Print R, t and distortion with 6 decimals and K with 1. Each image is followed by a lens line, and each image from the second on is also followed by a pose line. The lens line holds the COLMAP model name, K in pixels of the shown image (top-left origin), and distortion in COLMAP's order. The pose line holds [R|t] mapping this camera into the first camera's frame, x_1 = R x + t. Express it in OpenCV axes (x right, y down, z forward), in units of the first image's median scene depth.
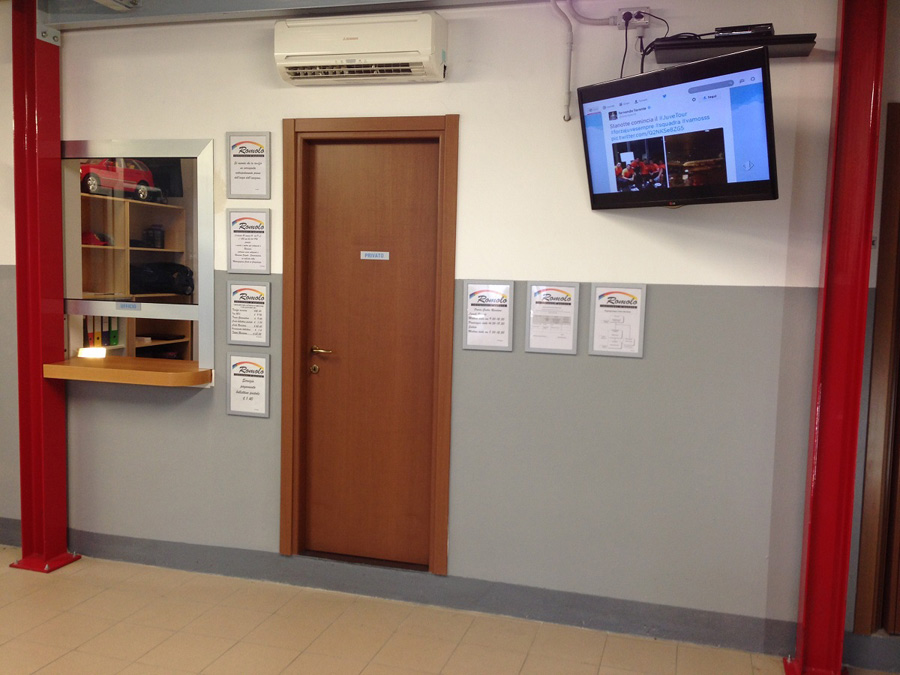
lens RADIAL K [[815.6, 0, 436.6], [0, 815.6, 345.9], [0, 0, 1]] dist [0.111847, -0.167735]
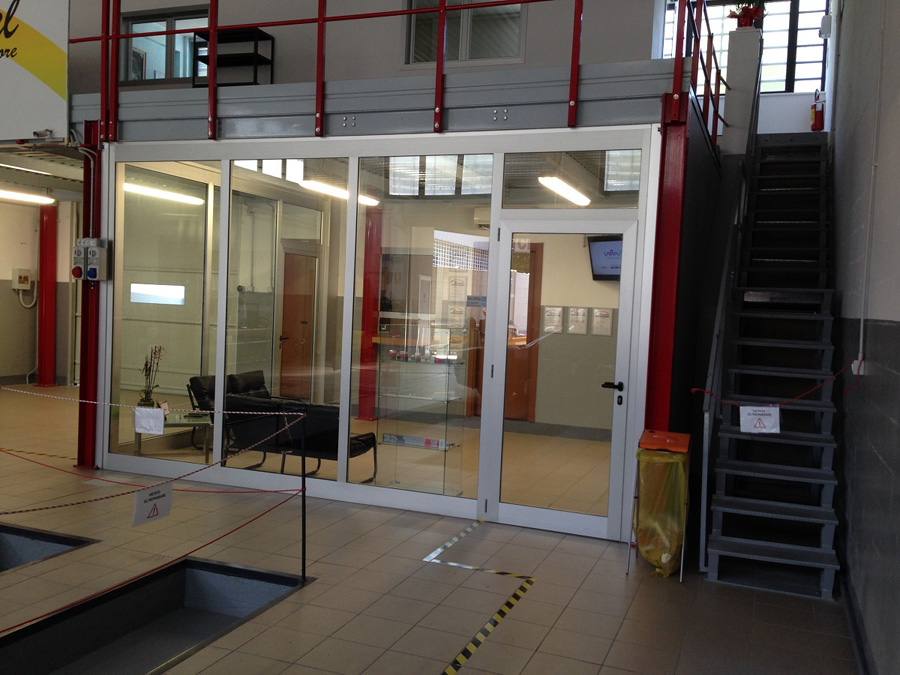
lens RADIAL K [[815.6, 0, 446.8], [0, 815.6, 338.5], [0, 0, 1]] dist [0.111847, -0.167735]
pose [[0.996316, 0.018050, -0.083835, -0.049683], [-0.021301, 0.999049, -0.038040, 0.119326], [0.083069, 0.039686, 0.995753, -1.484037]]
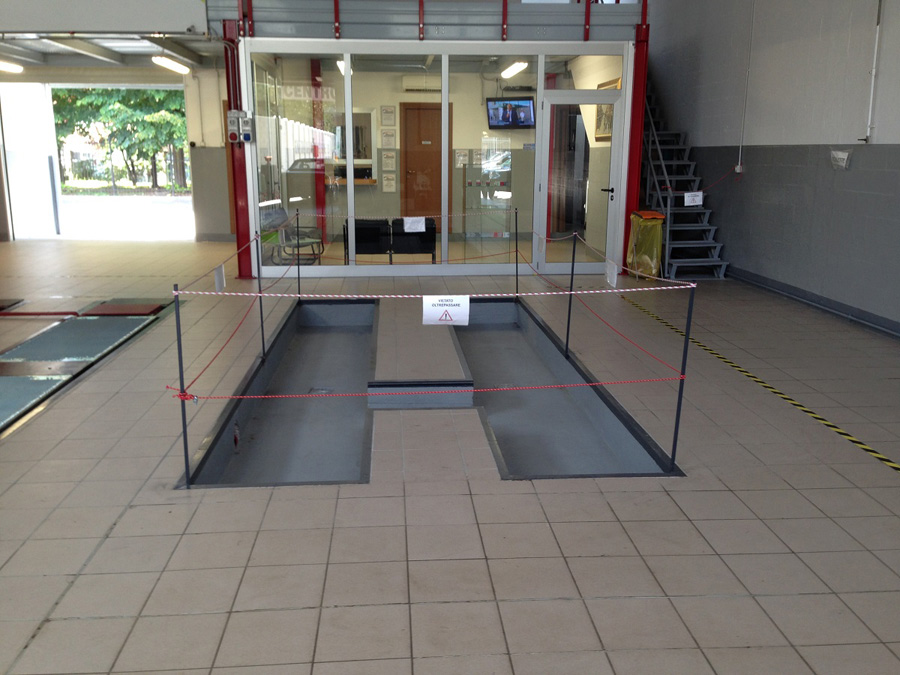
lens RADIAL K [[815.6, 0, 442.9], [0, 815.6, 335.5], [0, 0, 1]] dist [0.111847, -0.167735]
pose [[0.937661, -0.102287, 0.332159, -1.224068], [0.054137, 0.987031, 0.151128, 0.170962], [-0.343310, -0.123725, 0.931037, -2.310228]]
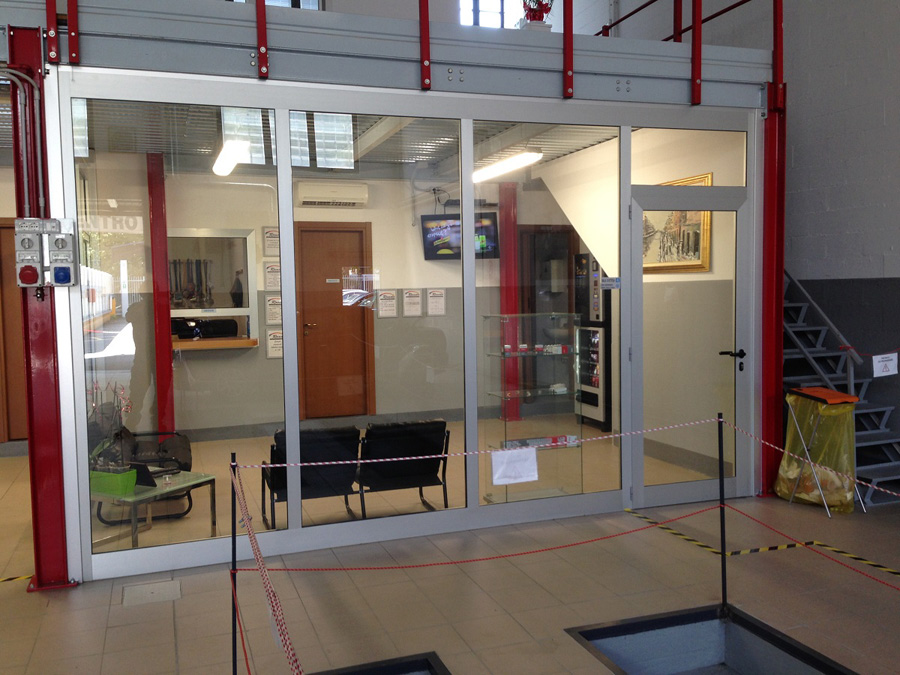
lens RADIAL K [[815.6, 0, 443.3], [0, 815.6, 334.5], [0, 0, 1]] dist [0.111847, -0.167735]
pose [[0.812307, -0.077989, 0.577992, -1.131571], [0.090998, 0.995830, 0.006480, 0.050698], [-0.576087, 0.047332, 0.816016, -1.004192]]
